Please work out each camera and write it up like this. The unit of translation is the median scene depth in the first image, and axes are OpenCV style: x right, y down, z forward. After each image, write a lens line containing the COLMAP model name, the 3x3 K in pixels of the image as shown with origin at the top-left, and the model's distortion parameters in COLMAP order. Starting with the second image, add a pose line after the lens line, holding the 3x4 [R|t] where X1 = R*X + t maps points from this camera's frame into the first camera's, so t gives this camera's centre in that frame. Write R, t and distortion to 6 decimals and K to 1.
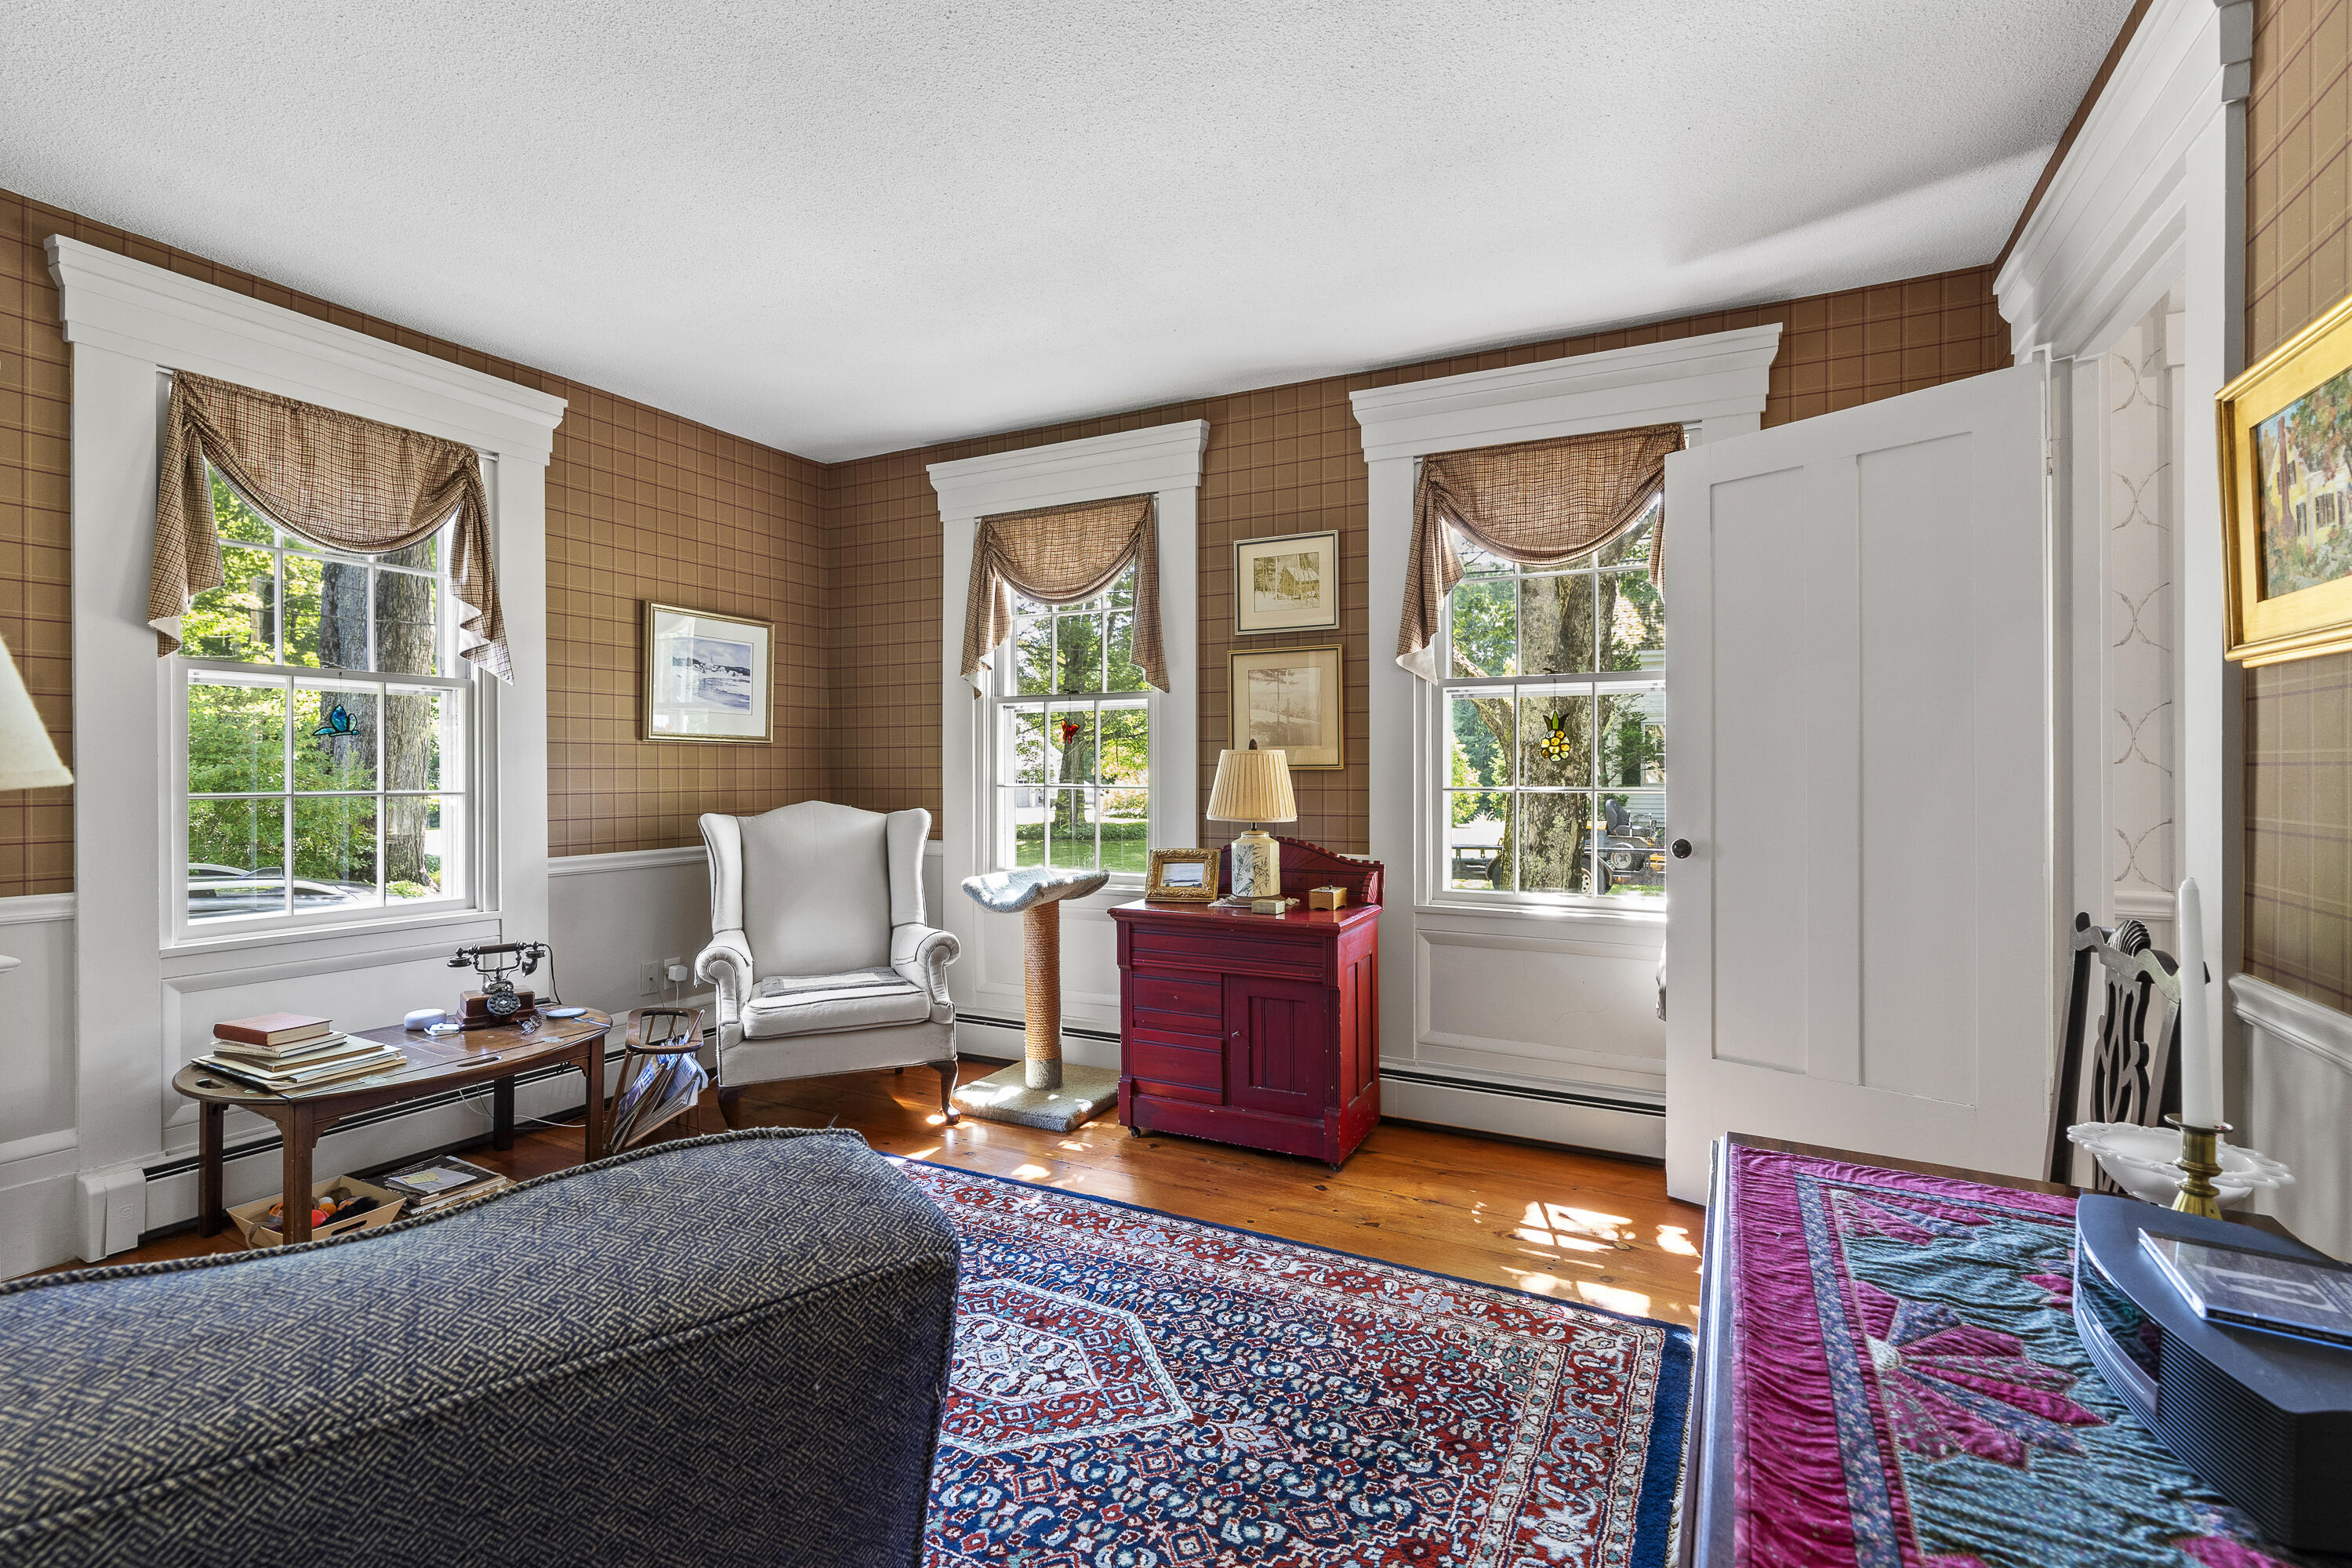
lens RADIAL K [[1079.1, 0, 1164.3], [0, 1079.1, 771.1], [0, 0, 1]] dist [-0.004952, 0.002698]
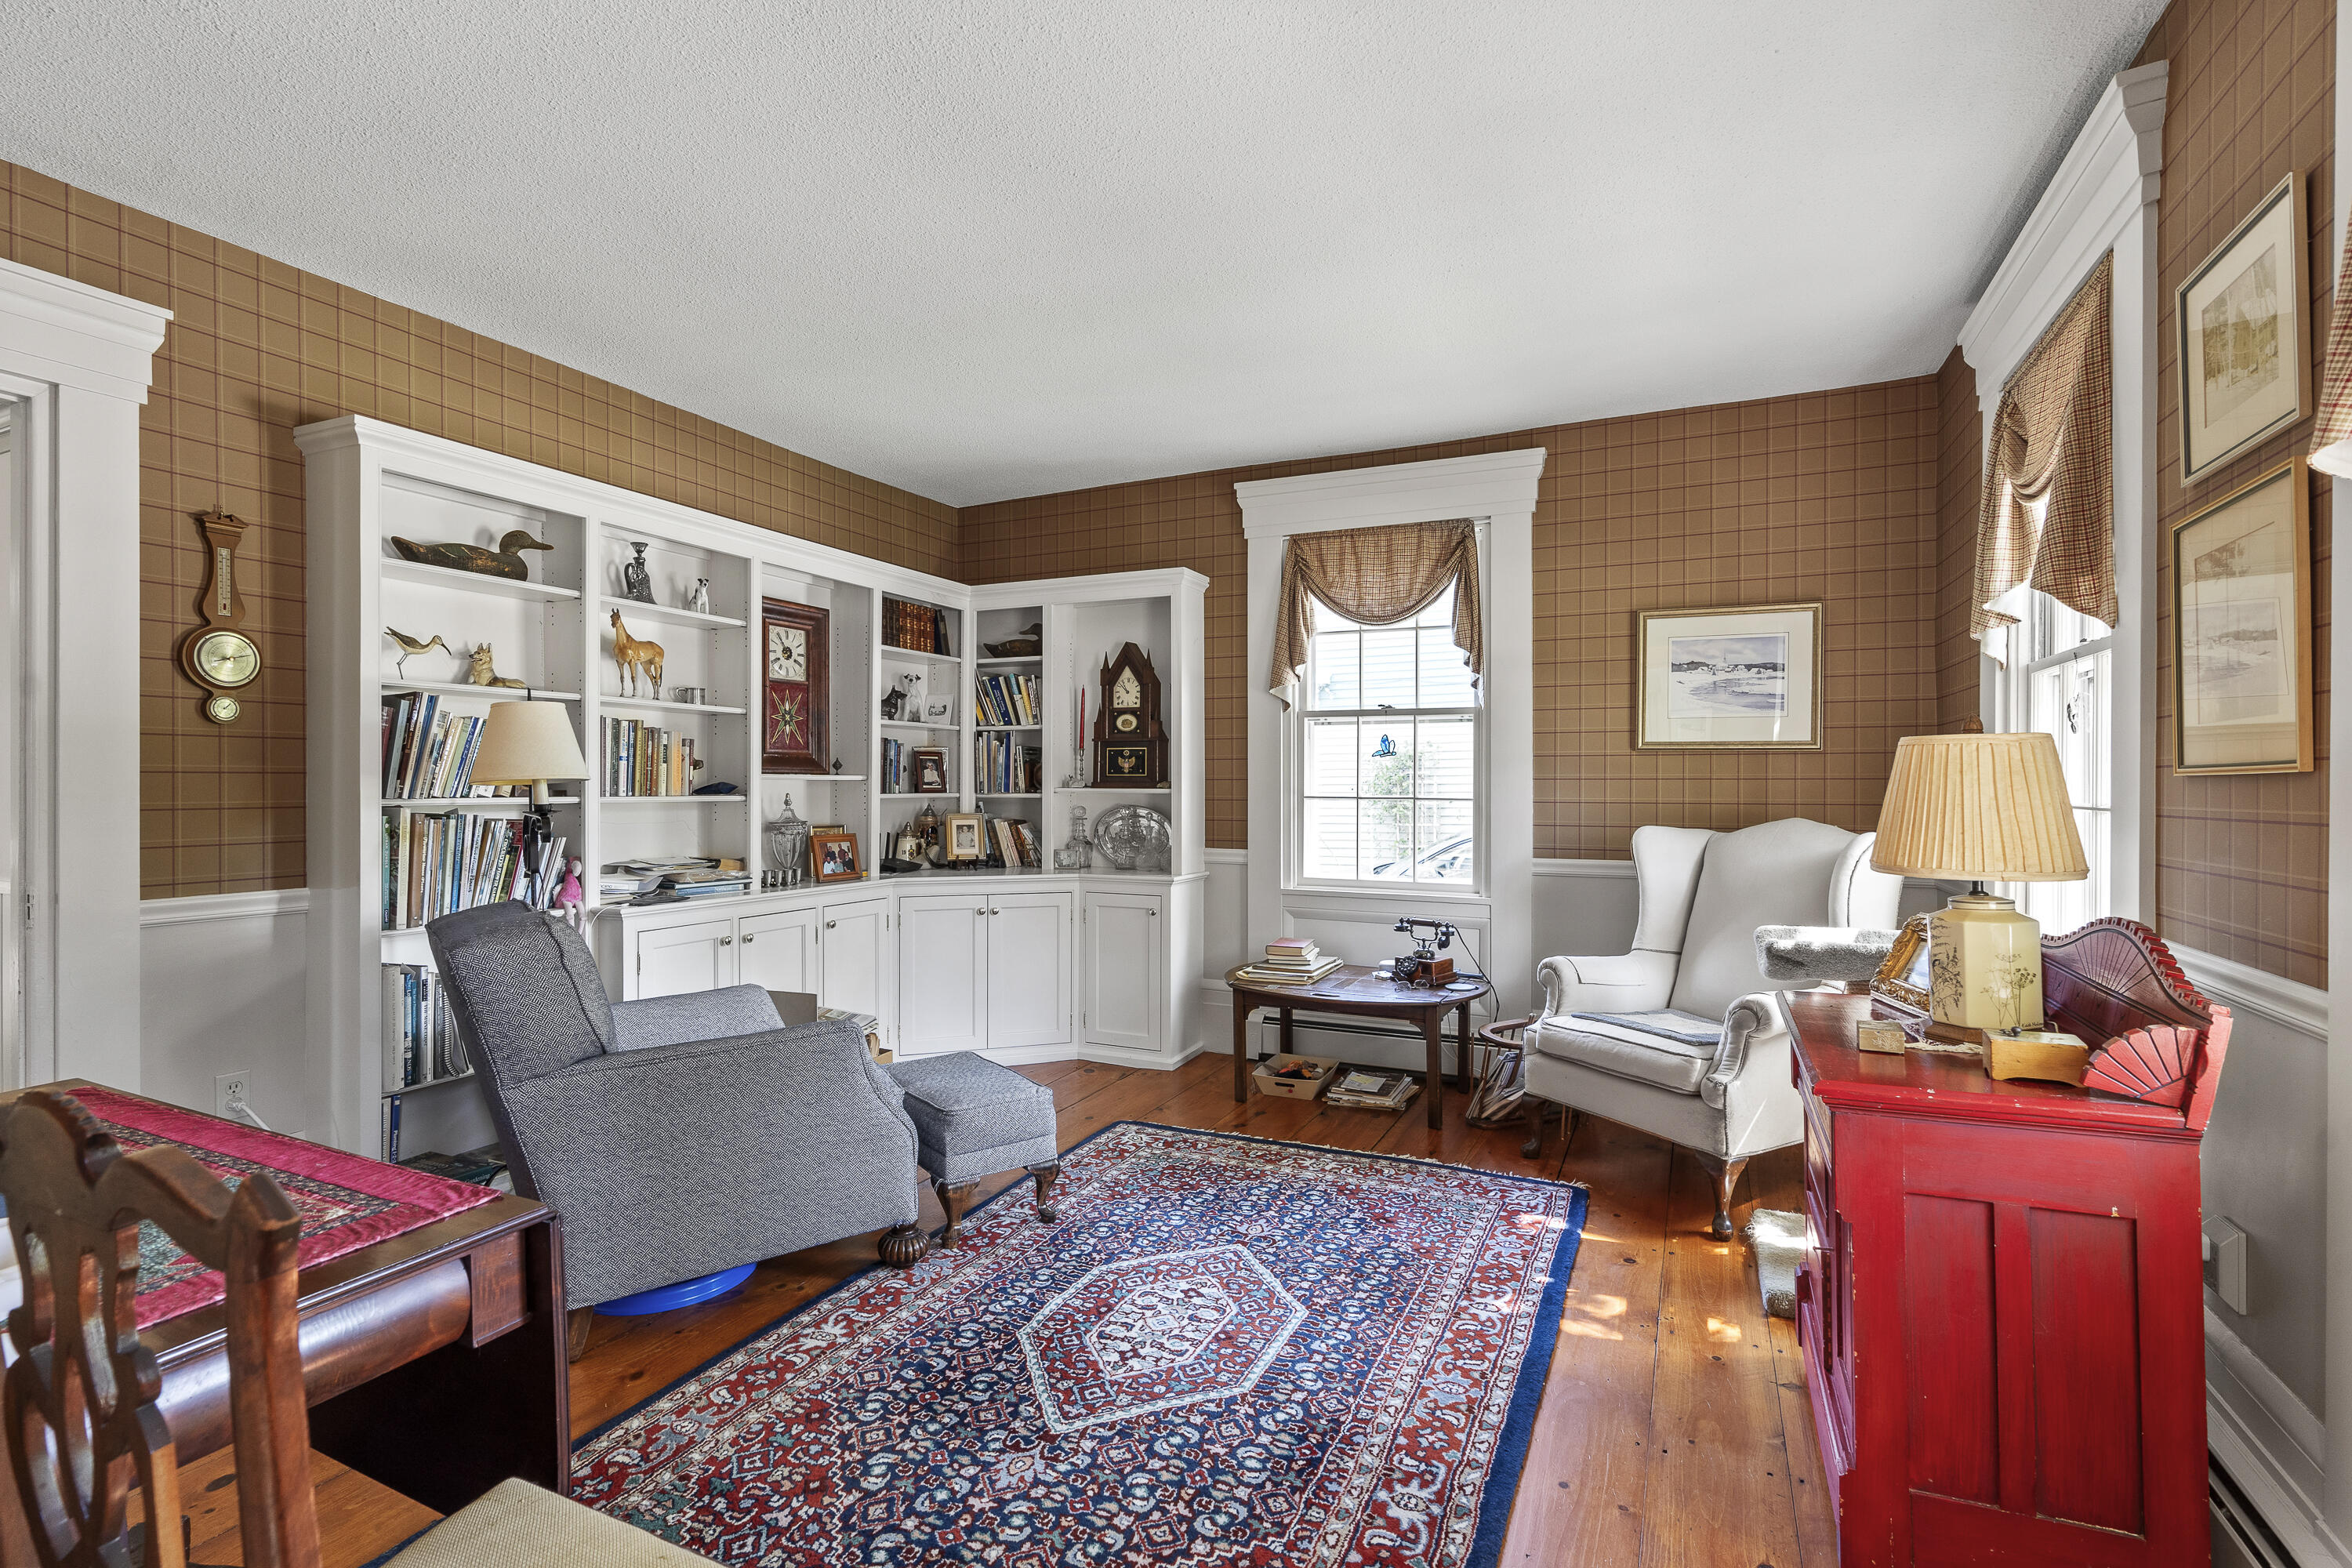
lens RADIAL K [[1079.1, 0, 1174.4], [0, 1079.1, 792.7], [0, 0, 1]] dist [-0.004952, 0.002698]
pose [[0.042695, 0.007698, -0.999058, 0.721651], [-0.003088, 0.999967, 0.007573, 0.005936], [0.999083, 0.002761, 0.042717, 0.764348]]
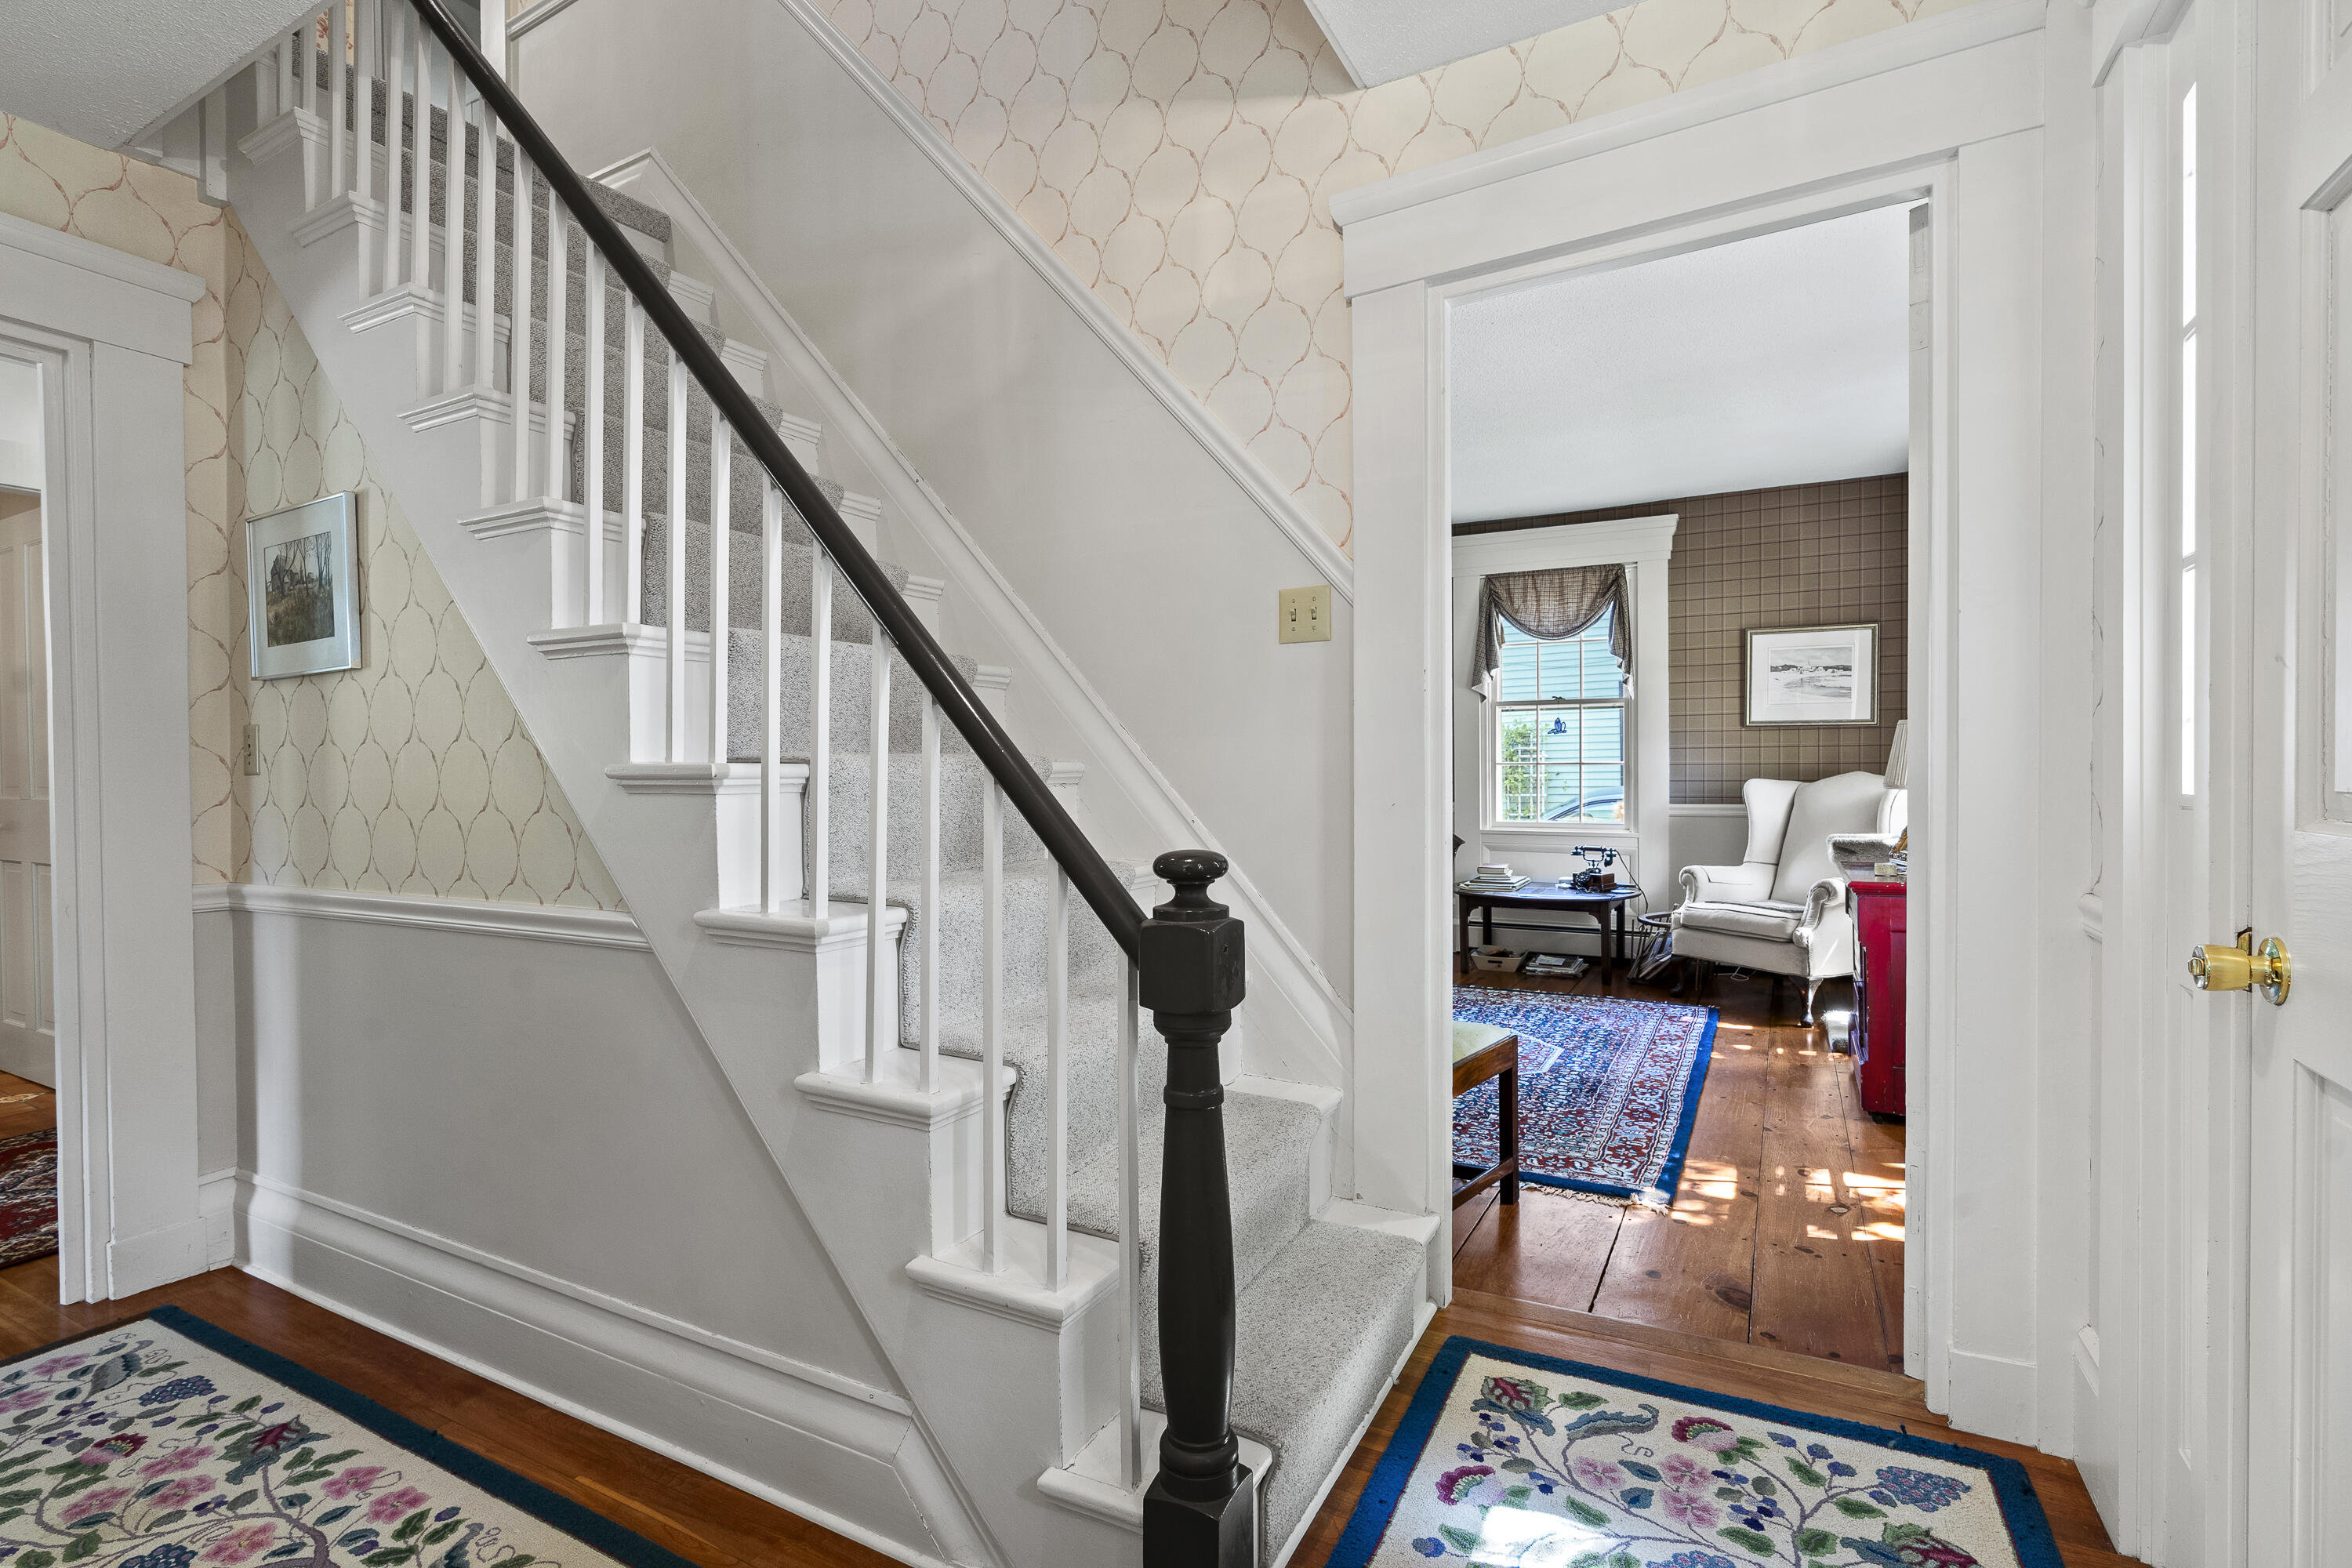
lens RADIAL K [[1079.1, 0, 1179.1], [0, 1079.1, 789.2], [0, 0, 1]] dist [-0.004952, 0.002698]
pose [[-0.017417, 0.022163, -0.999603, 1.388892], [0.007006, 0.999732, 0.022044, 0.023748], [0.999824, -0.006619, -0.017567, 0.396139]]
